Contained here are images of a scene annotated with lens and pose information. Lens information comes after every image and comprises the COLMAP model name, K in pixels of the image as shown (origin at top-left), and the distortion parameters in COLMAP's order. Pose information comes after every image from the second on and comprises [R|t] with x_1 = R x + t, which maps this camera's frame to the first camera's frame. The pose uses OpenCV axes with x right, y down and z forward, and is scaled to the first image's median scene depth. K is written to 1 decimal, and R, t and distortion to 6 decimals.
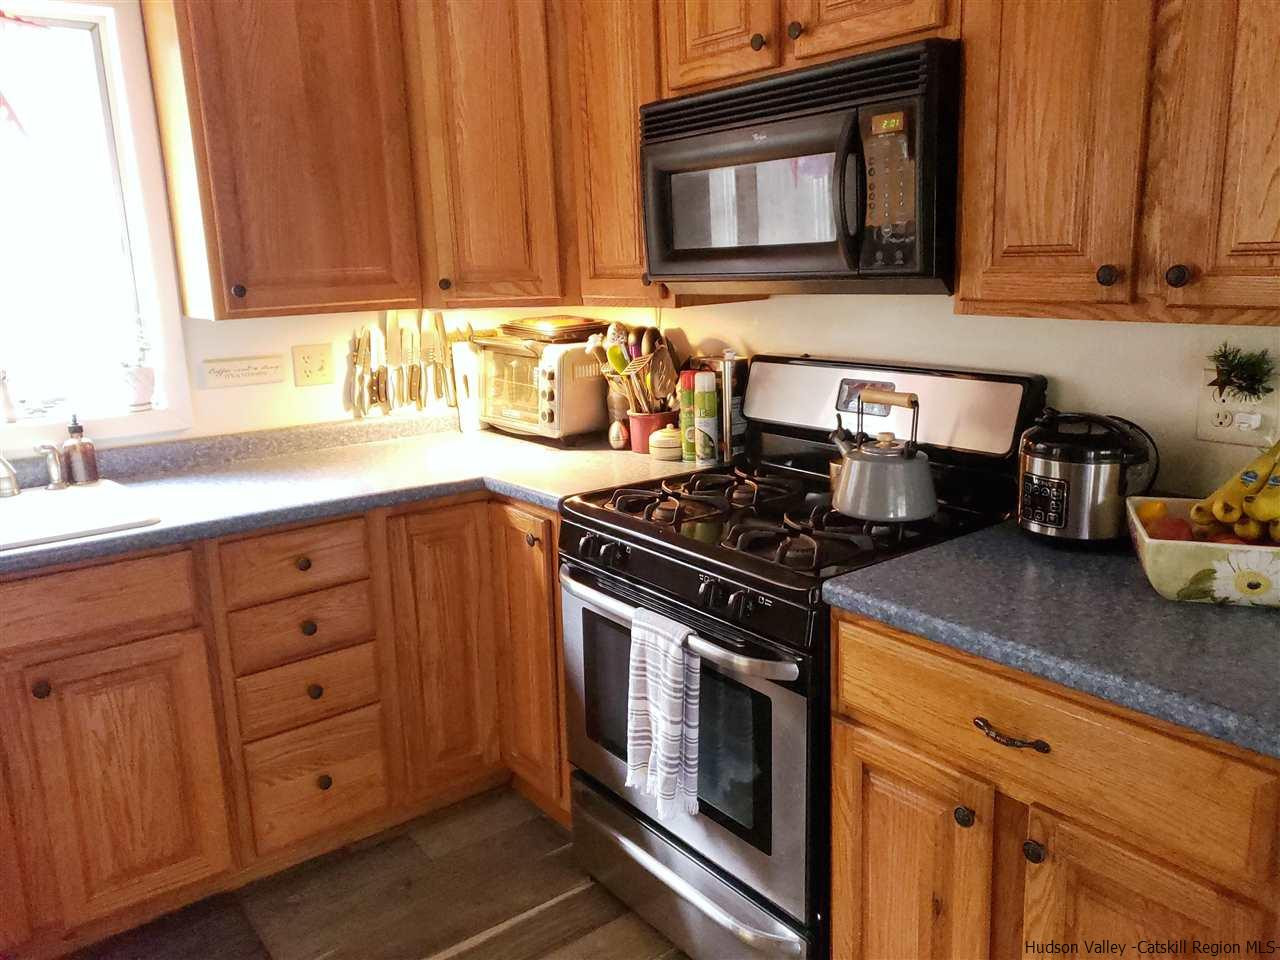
lens RADIAL K [[972.1, 0, 647.5], [0, 972.1, 480.3], [0, 0, 1]] dist [0.043930, 0.002125]
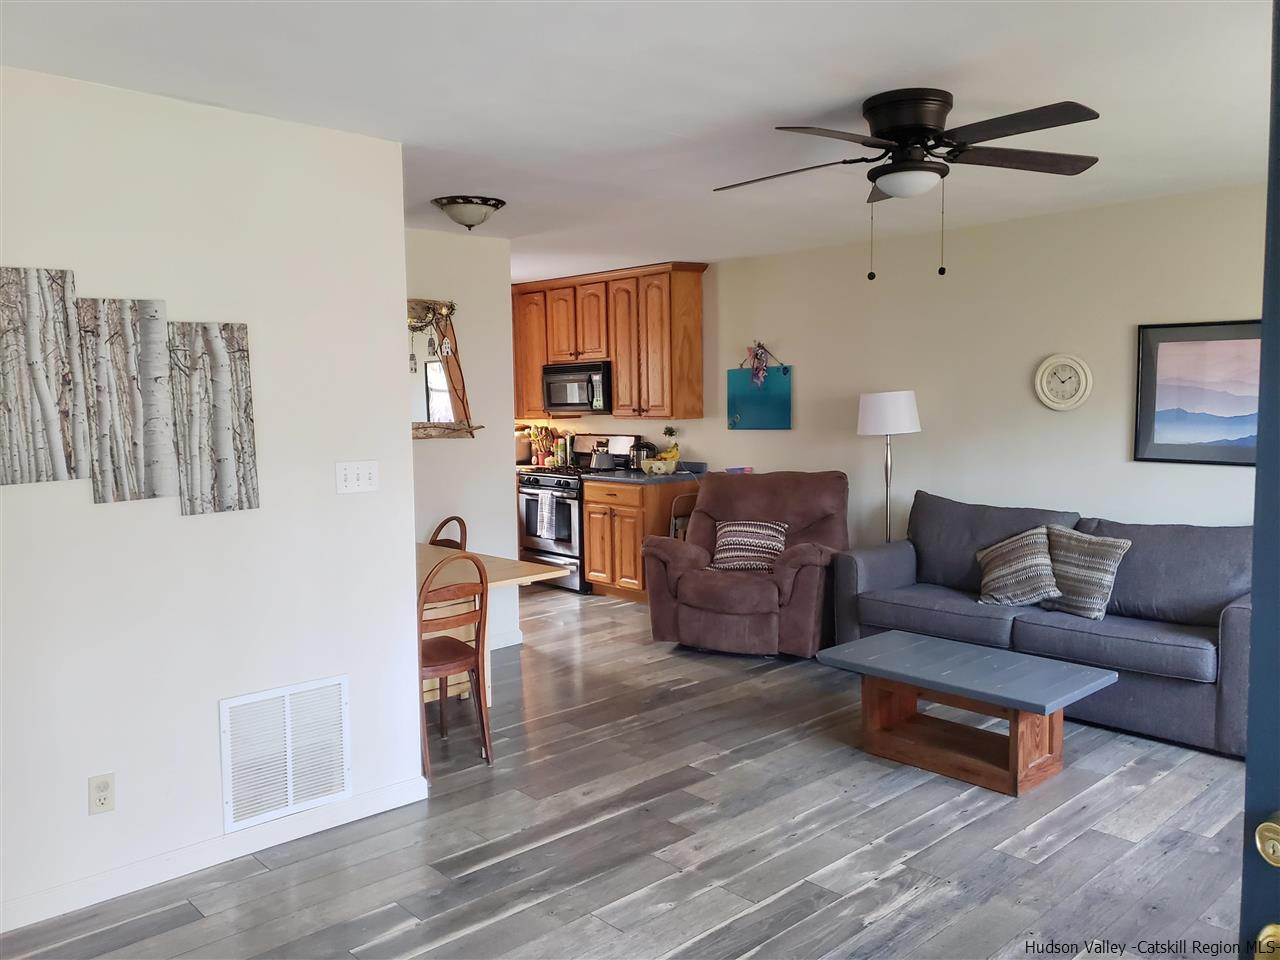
lens RADIAL K [[1015.2, 0, 672.6], [0, 1015.2, 479.8], [0, 0, 1]] dist [0.074173, 0.002291]
pose [[0.993092, 0.009556, 0.116951, 0.036766], [0.008497, 0.988205, -0.152904, 0.666808], [-0.117032, 0.152842, 0.981297, -2.890119]]
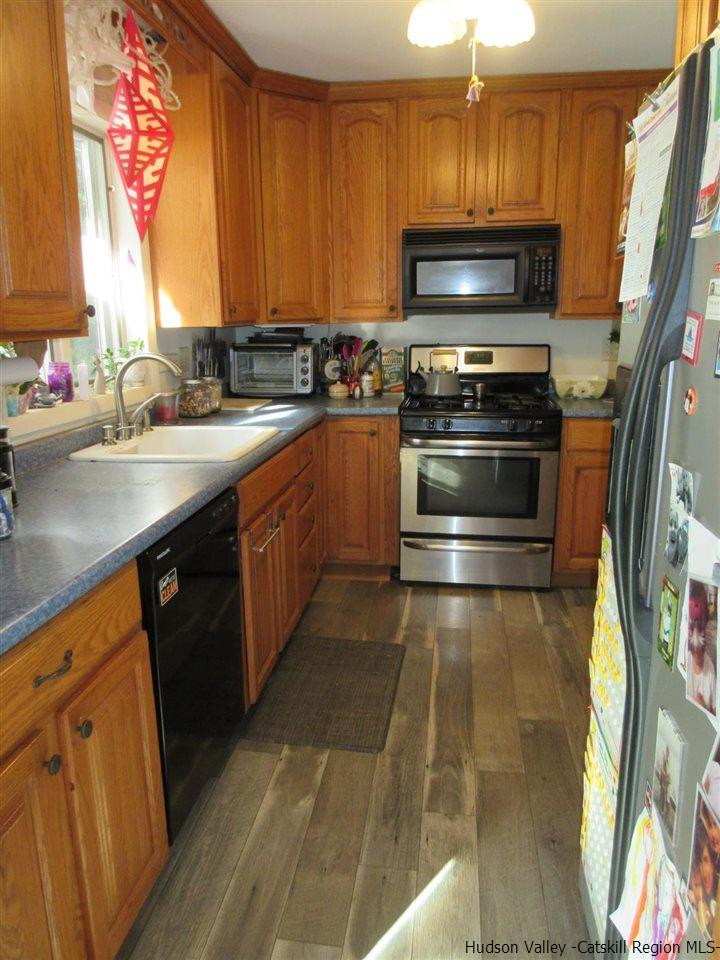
lens RADIAL K [[729.1, 0, 357.2], [0, 729.1, 502.0], [0, 0, 1]] dist [0.043930, 0.002125]
pose [[0.717330, -0.156554, 0.678917, -1.370525], [0.144913, 0.986643, 0.074402, 0.096735], [-0.681497, 0.045013, 0.730435, -0.132341]]
